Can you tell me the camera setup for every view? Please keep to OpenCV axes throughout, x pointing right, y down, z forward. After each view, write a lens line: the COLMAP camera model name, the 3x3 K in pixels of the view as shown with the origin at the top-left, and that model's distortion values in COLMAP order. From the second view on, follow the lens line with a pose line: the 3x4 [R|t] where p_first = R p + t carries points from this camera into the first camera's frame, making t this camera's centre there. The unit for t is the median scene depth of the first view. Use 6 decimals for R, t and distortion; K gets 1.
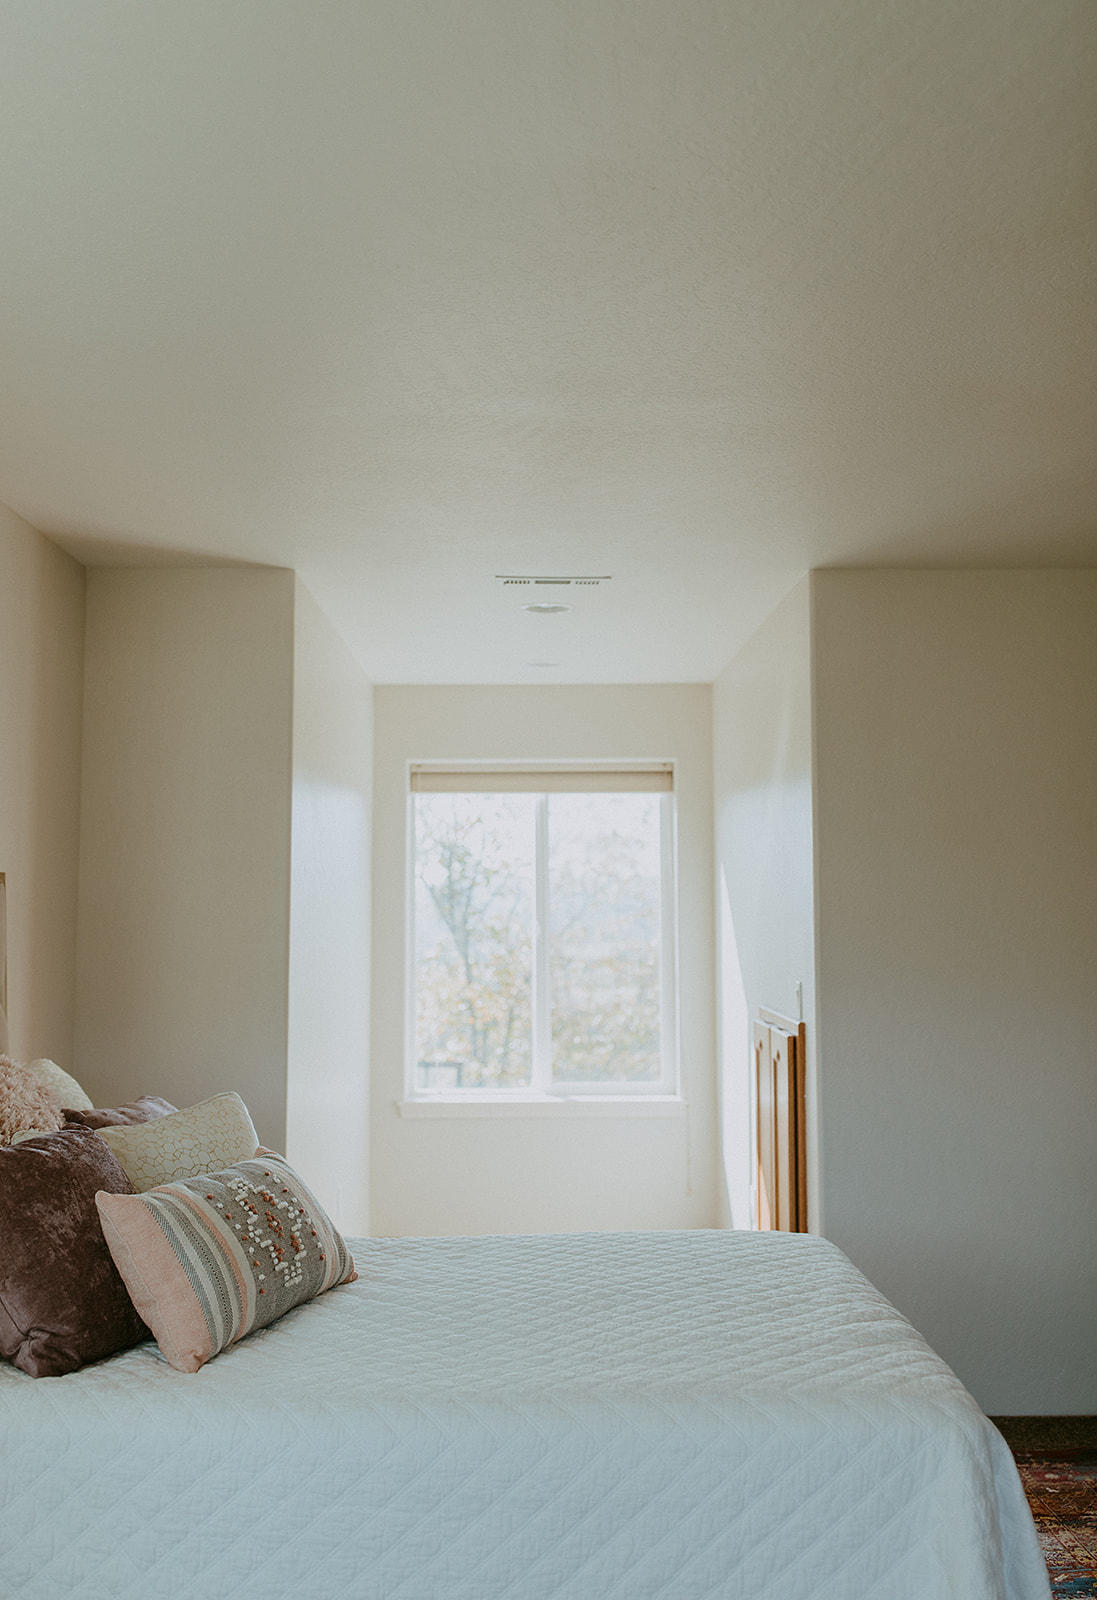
lens RADIAL K [[1569.7, 0, 529.3], [0, 1569.7, 782.6], [0, 0, 1]] dist [-0.000064, 0.014119]
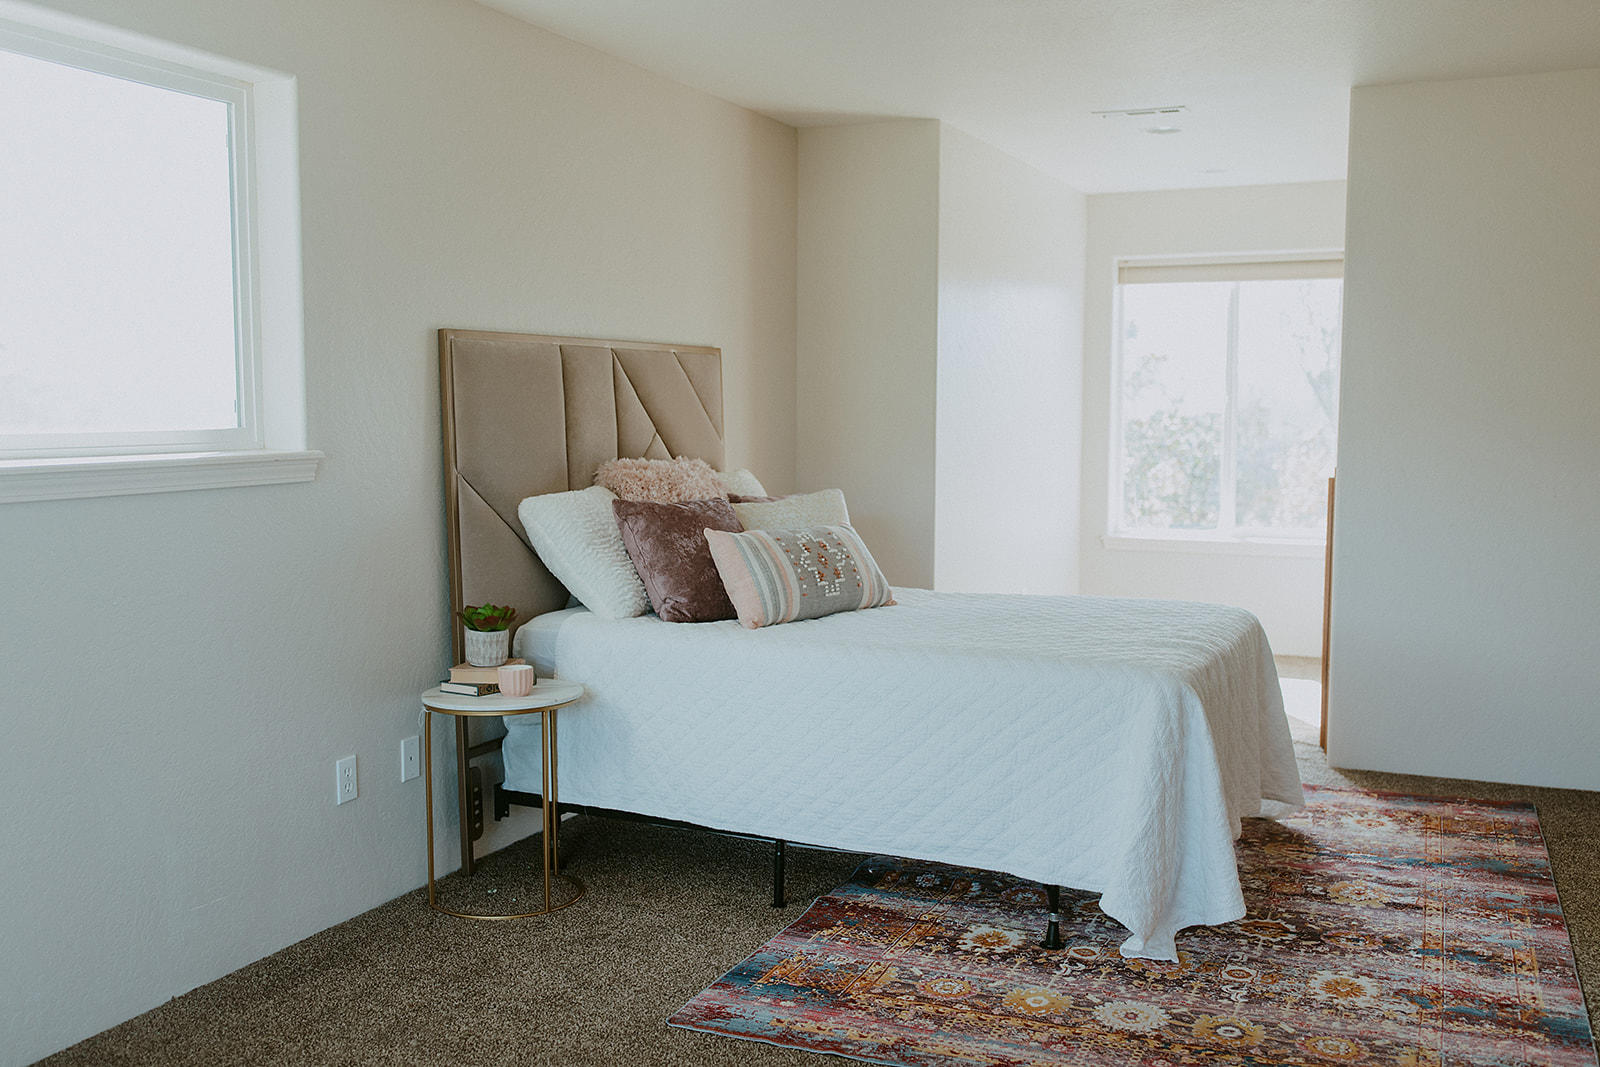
lens RADIAL K [[1528.9, 0, 800.0], [0, 1528.9, 533.5], [0, 0, 1]] dist [0.001458, 0.000579]
pose [[0.903861, 0.039243, -0.426023, 0.285042], [0.032205, 0.986718, 0.159219, 0.000293], [0.426613, -0.157632, 0.890592, -0.243763]]
